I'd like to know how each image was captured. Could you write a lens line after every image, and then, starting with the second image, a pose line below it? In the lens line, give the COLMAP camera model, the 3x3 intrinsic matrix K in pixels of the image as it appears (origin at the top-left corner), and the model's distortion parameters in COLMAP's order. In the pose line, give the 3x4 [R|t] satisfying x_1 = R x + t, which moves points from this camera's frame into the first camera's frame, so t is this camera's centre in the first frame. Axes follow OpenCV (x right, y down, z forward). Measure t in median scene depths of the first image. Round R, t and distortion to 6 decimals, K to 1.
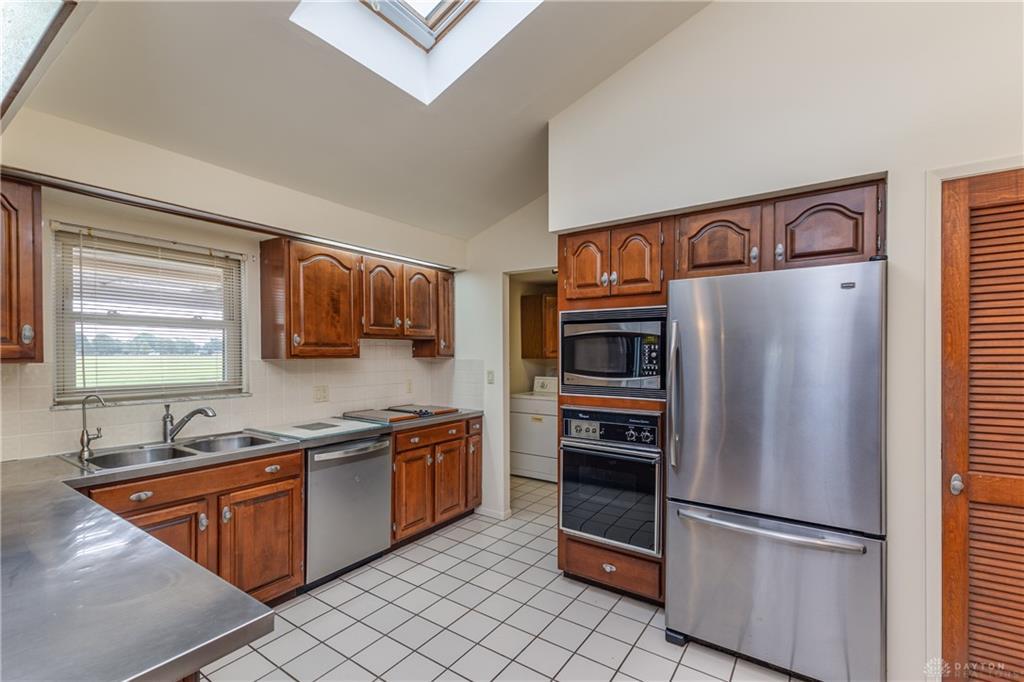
lens RADIAL K [[454.1, 0, 513.2], [0, 454.1, 359.6], [0, 0, 1]] dist [0.011974, -0.002345]
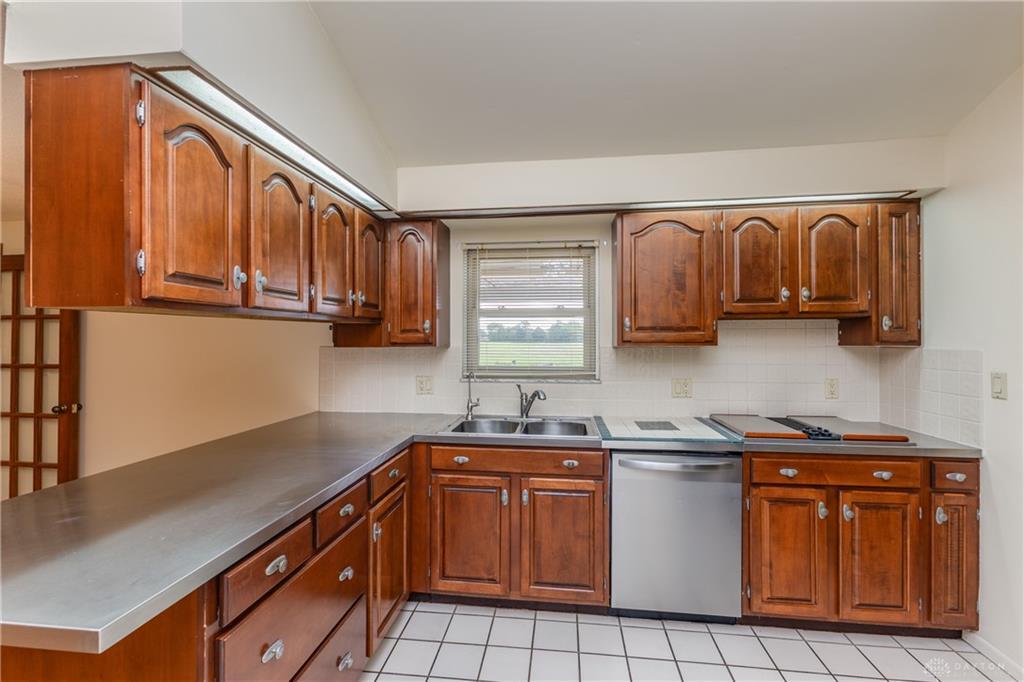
lens RADIAL K [[454.1, 0, 511.3], [0, 454.1, 337.1], [0, 0, 1]] dist [0.011974, -0.002345]
pose [[0.463534, -0.006489, -0.886055, 0.184580], [-0.010154, 0.999869, -0.012634, -0.004408], [0.886021, 0.014853, 0.463407, 0.348018]]
